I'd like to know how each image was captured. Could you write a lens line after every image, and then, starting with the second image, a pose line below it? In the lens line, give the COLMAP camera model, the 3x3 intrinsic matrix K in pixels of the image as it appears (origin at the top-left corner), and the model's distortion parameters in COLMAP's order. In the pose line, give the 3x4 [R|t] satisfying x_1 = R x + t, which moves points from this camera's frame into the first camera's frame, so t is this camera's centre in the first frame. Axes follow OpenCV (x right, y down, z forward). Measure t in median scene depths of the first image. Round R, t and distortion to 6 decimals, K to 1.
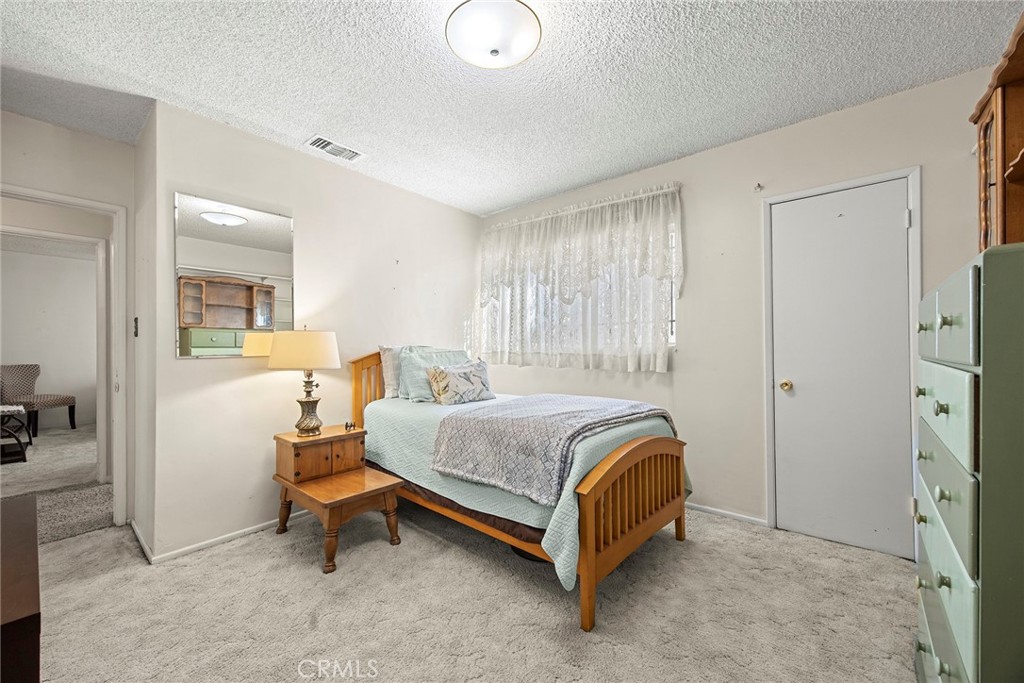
lens RADIAL K [[397.7, 0, 514.6], [0, 397.7, 346.1], [0, 0, 1]] dist [0.000875, -0.000072]
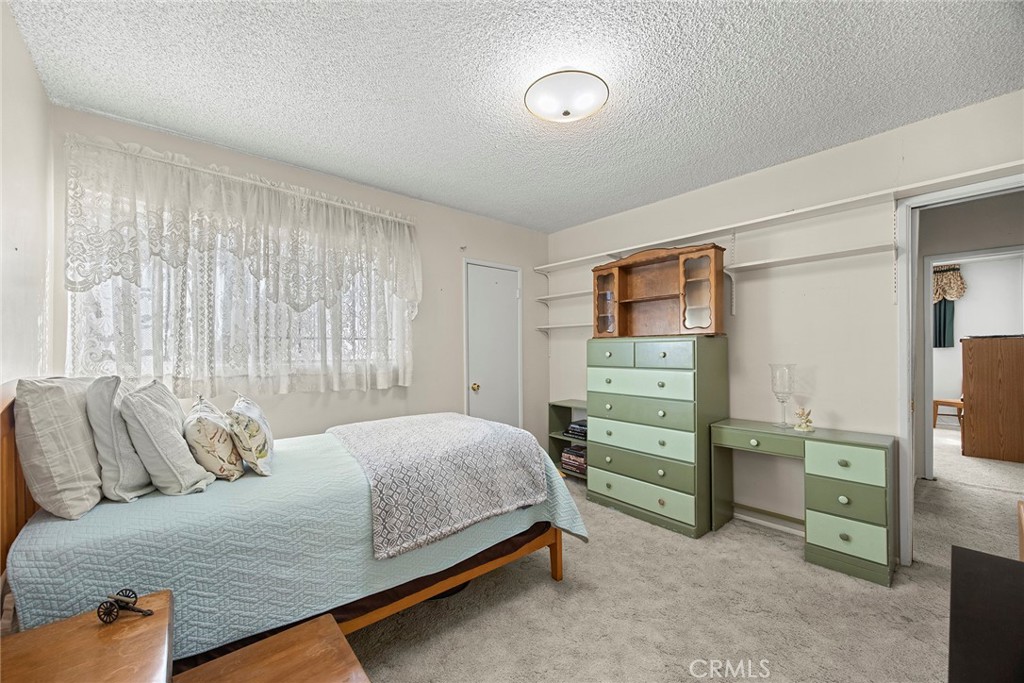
lens RADIAL K [[397.7, 0, 511.4], [0, 397.7, 346.6], [0, 0, 1]] dist [0.000875, -0.000072]
pose [[0.149409, 0.011085, 0.988713, -0.648455], [0.000235, 0.999937, -0.011246, -0.029573], [-0.988775, 0.001913, 0.149397, 0.529229]]
